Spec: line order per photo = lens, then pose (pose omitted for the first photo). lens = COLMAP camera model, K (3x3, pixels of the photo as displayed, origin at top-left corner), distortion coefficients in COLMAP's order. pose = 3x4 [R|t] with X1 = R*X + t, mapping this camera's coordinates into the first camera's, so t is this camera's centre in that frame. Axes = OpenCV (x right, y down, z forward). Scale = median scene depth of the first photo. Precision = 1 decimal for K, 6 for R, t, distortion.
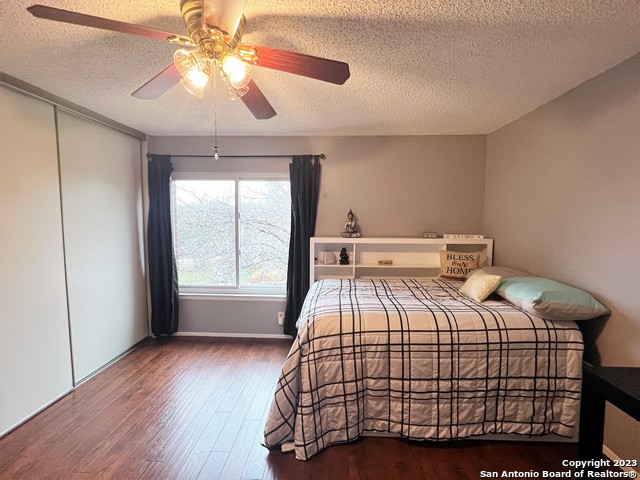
lens RADIAL K [[292.2, 0, 320.0], [0, 292.2, 240.0], [0, 0, 1]] dist [-0.000313, 0.000033]
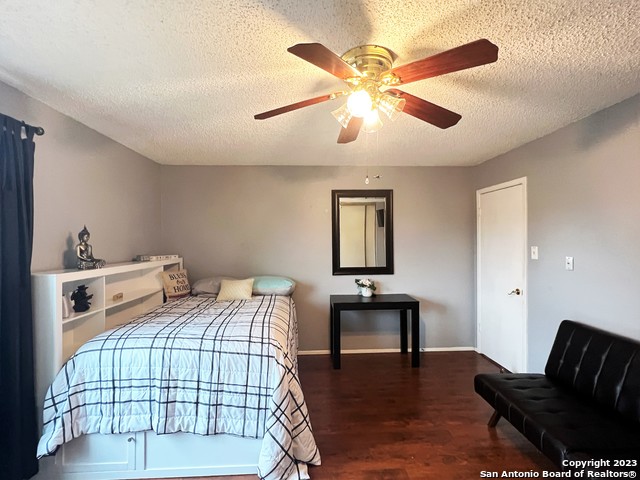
lens RADIAL K [[305.5, 0, 320.0], [0, 305.5, 240.0], [0, 0, 1]] dist [-0.000663, 0.000328]
pose [[-0.094075, -0.000480, 0.995565, -0.642151], [0.077809, 0.996938, 0.007833, -0.038295], [-0.992520, 0.078201, -0.093749, 0.538632]]
